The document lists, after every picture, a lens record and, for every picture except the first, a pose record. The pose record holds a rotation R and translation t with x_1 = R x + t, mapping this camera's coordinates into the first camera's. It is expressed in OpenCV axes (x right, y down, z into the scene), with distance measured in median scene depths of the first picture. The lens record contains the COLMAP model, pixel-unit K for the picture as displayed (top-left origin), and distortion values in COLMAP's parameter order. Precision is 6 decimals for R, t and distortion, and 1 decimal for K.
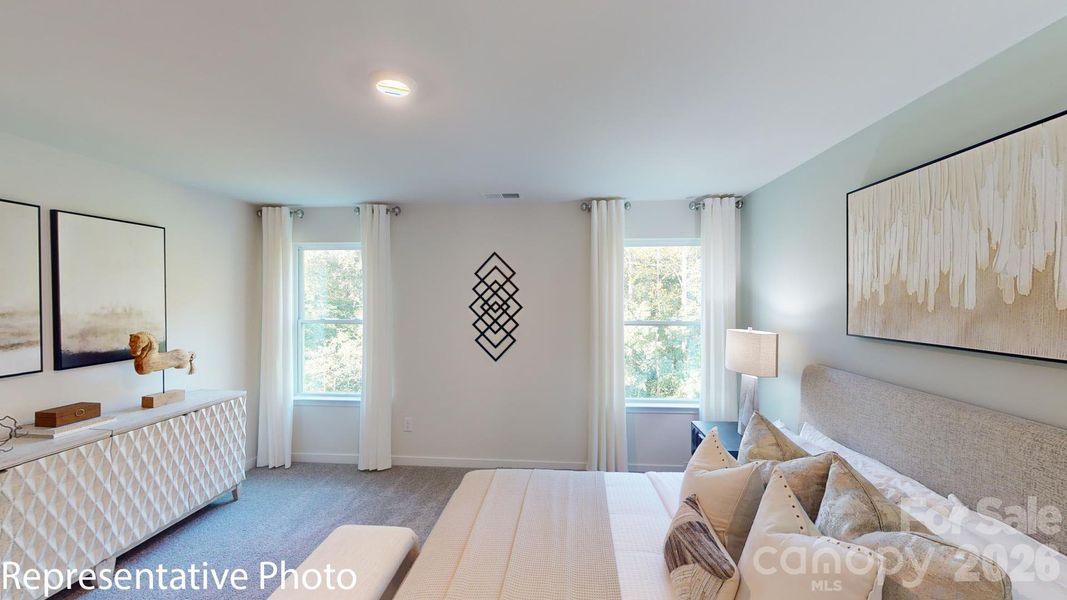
lens RADIAL K [[387.9, 0, 533.5], [0, 387.9, 300.0], [0, 0, 1]] dist [-0.014282, 0.000249]
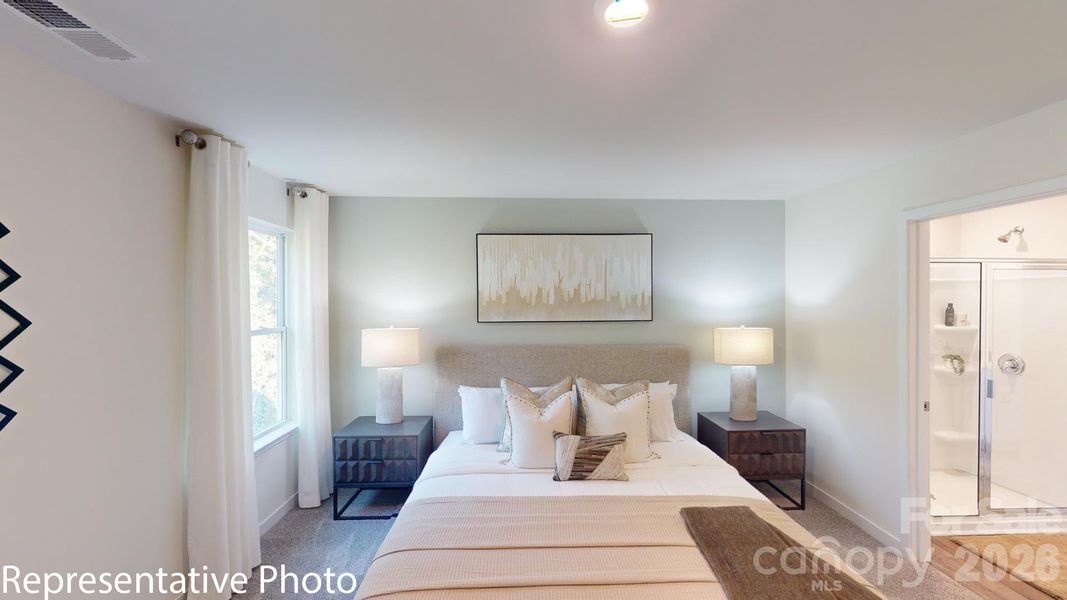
lens RADIAL K [[387.9, 0, 533.5], [0, 387.9, 300.0], [0, 0, 1]] dist [-0.014282, 0.000249]
pose [[-0.116838, 0.013557, 0.993058, -1.048226], [0.006241, 0.999897, -0.012916, 0.026153], [-0.993131, 0.004688, -0.116911, 1.219459]]
